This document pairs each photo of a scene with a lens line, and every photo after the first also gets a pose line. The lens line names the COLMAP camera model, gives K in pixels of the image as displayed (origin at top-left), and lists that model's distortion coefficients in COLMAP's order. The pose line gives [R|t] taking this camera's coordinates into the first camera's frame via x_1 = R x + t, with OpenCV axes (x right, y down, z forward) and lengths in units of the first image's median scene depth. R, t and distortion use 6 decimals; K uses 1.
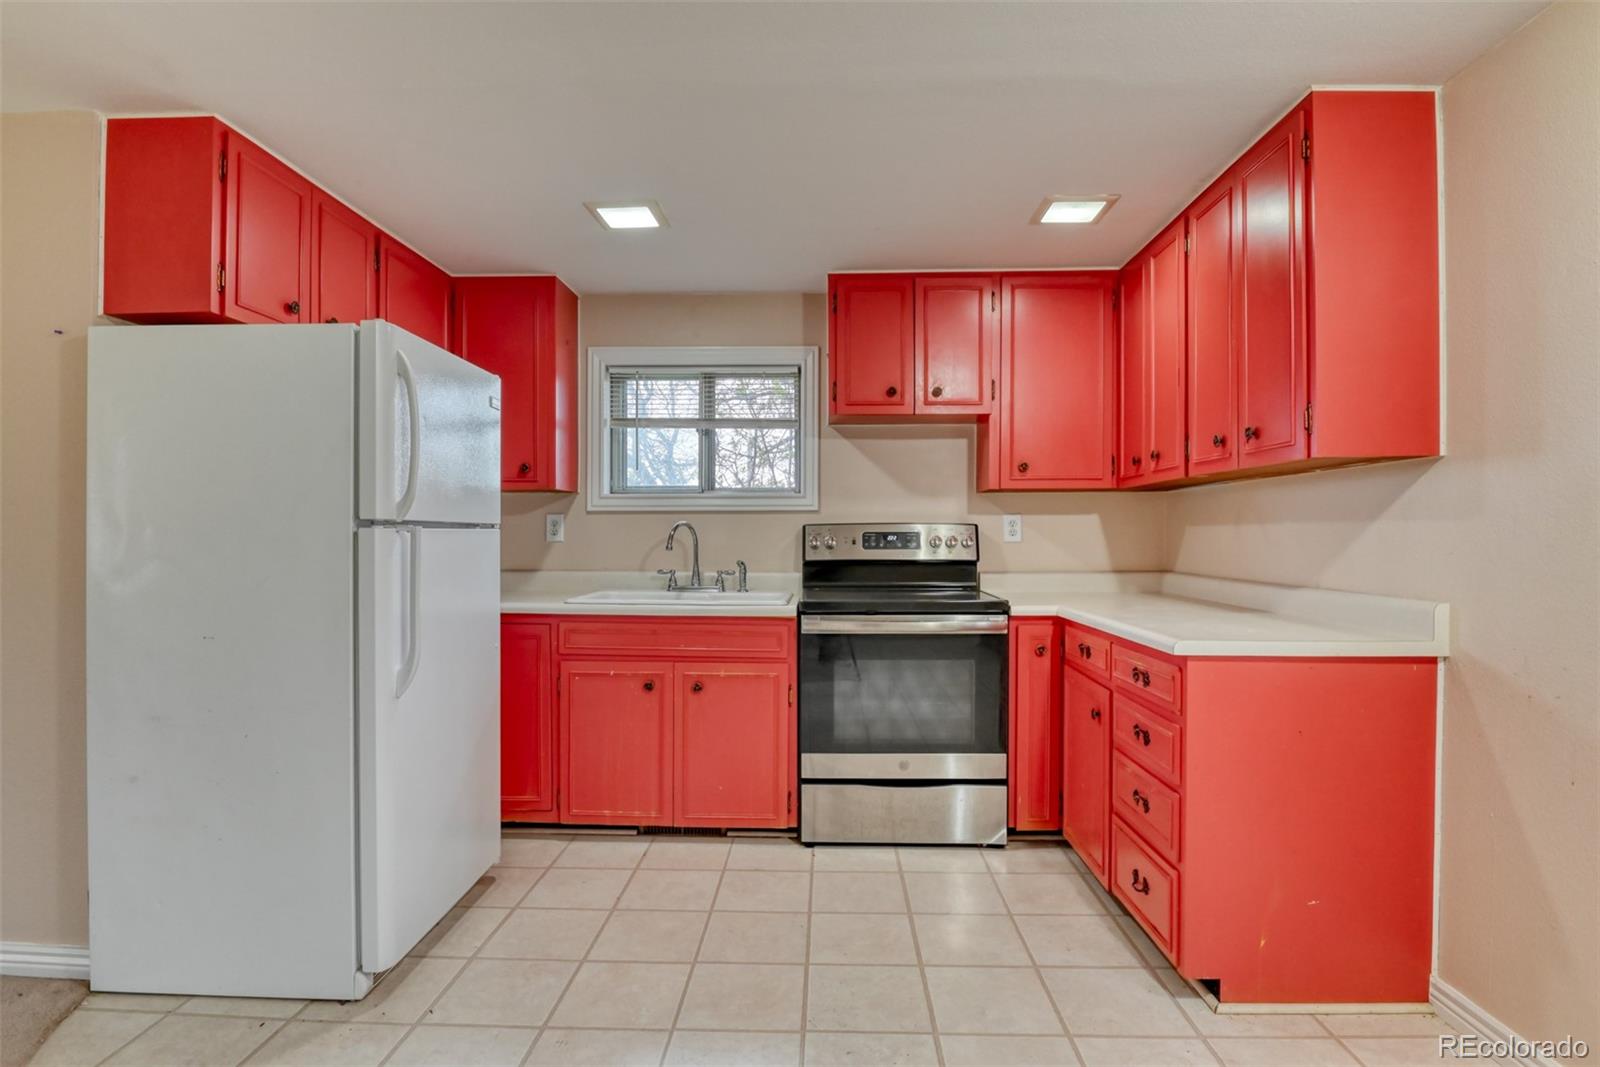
lens RADIAL K [[821.1, 0, 810.4], [0, 821.1, 546.2], [0, 0, 1]] dist [-0.025172, 0.000779]
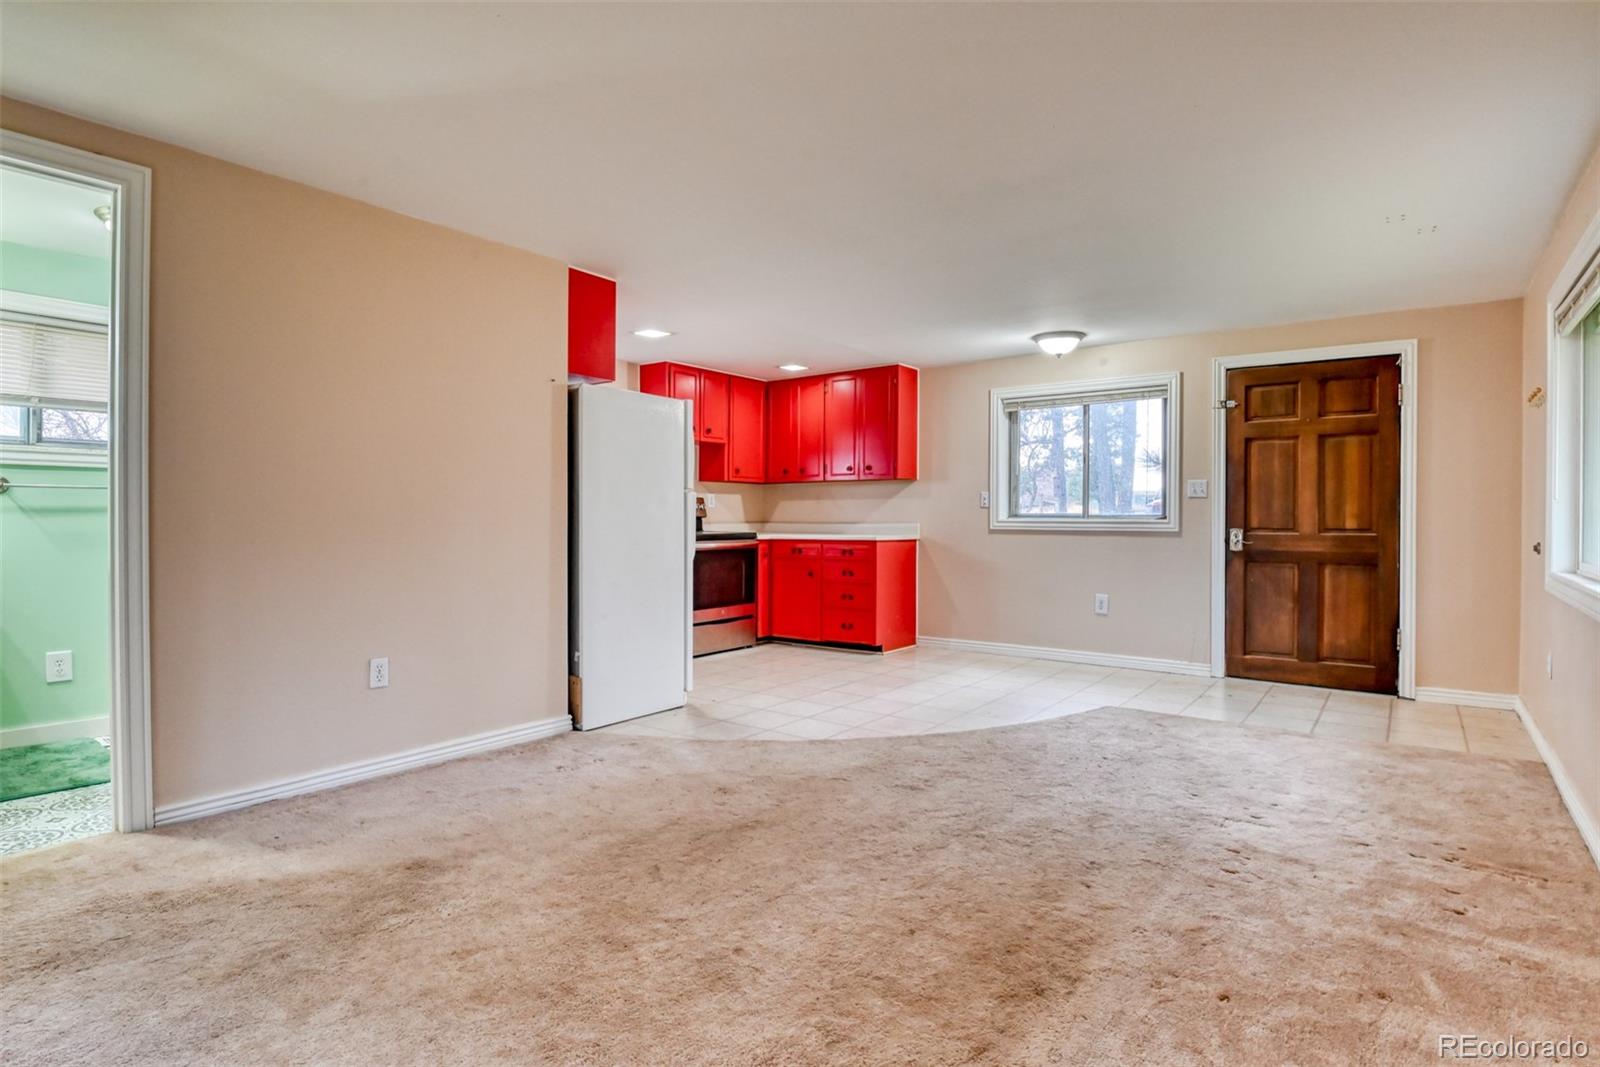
lens RADIAL K [[821.1, 0, 810.4], [0, 821.1, 546.2], [0, 0, 1]] dist [-0.025172, 0.000779]
pose [[0.569017, -0.029994, 0.821779, -2.042471], [0.013925, 0.999543, 0.026840, 0.061722], [-0.822208, -0.003829, 0.569174, -0.513159]]
